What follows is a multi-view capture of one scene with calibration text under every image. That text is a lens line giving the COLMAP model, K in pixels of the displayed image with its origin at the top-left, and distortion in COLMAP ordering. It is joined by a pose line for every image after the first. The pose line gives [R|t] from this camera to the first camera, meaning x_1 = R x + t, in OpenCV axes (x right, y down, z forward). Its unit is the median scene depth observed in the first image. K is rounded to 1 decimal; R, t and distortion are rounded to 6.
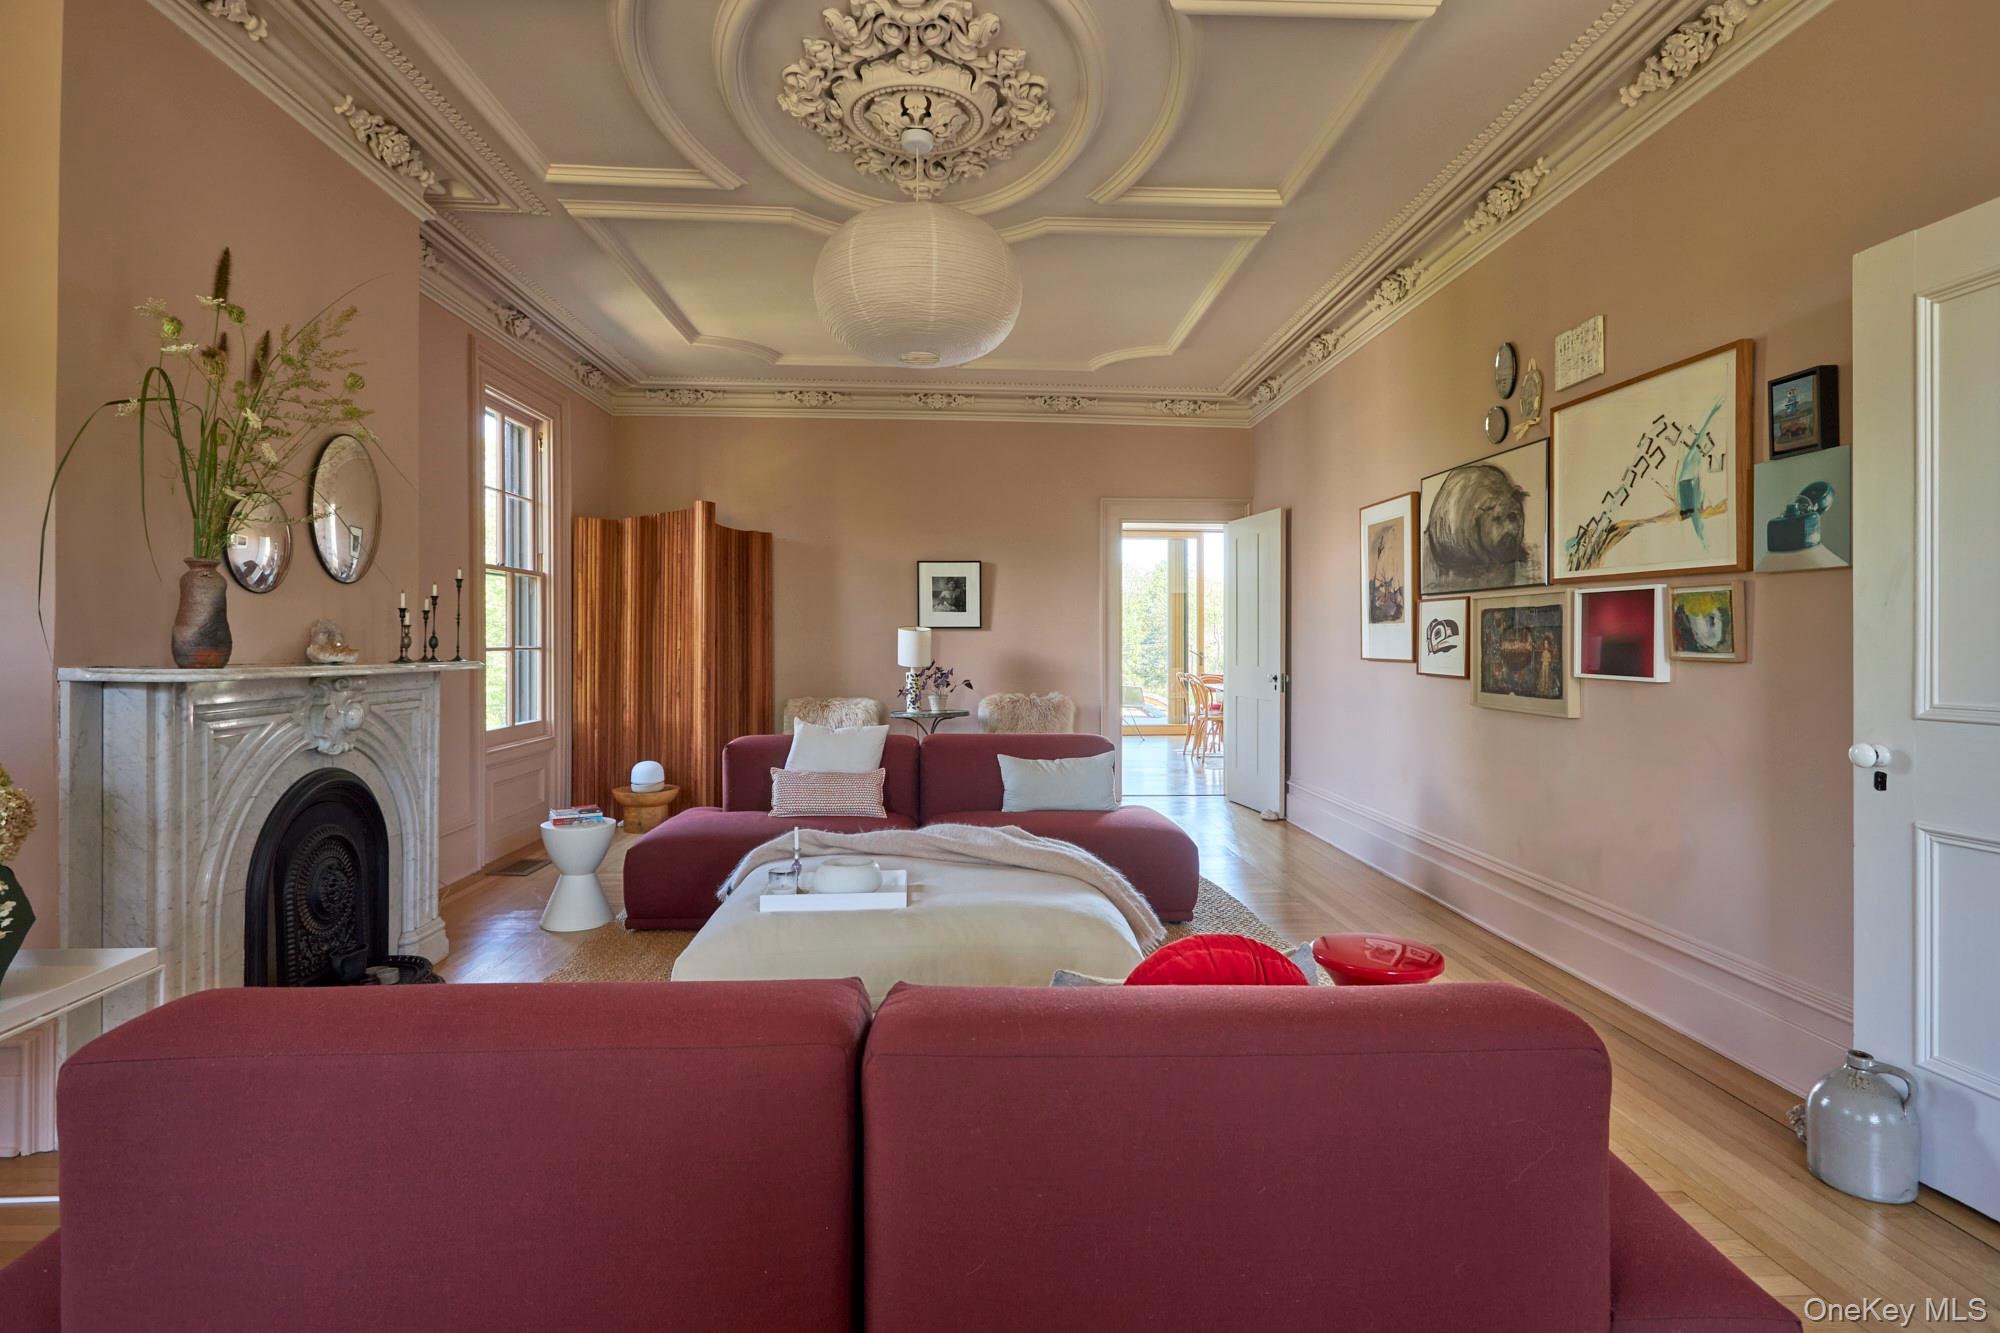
lens RADIAL K [[1022.9, 0, 1002.4], [0, 1022.9, 643.8], [0, 0, 1]] dist [0.011075, 0.000552]
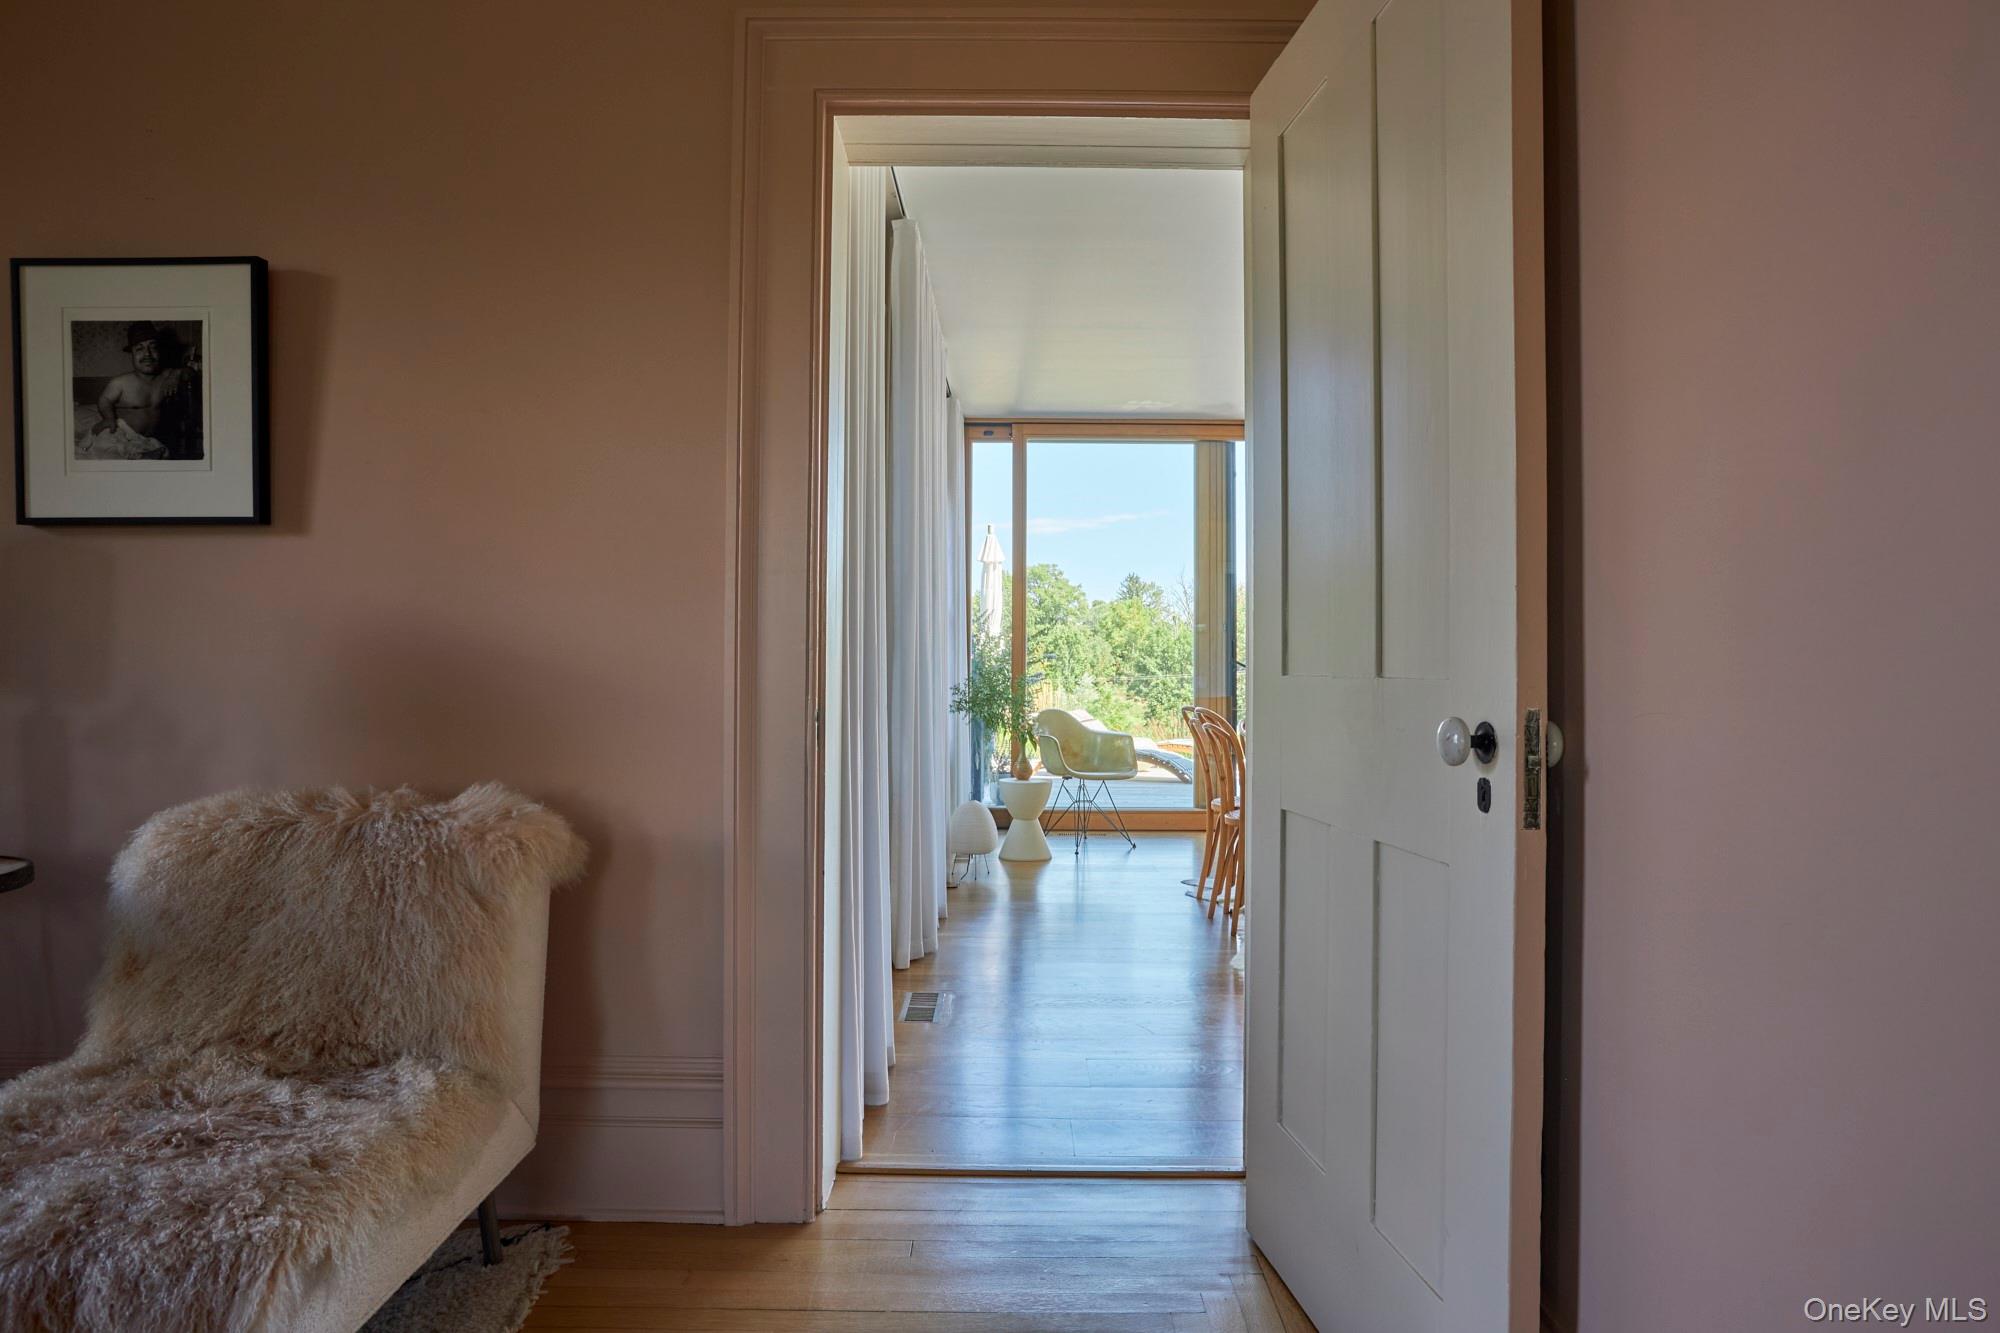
lens RADIAL K [[1173.0, 0, 1004.1], [0, 1173.0, 667.4], [0, 0, 1]] dist [0.000137, 0.000132]
pose [[0.998269, 0.004234, -0.058664, 0.179352], [-0.004488, 0.999981, -0.004204, 0.020244], [0.058645, 0.004460, 0.998269, 0.723223]]
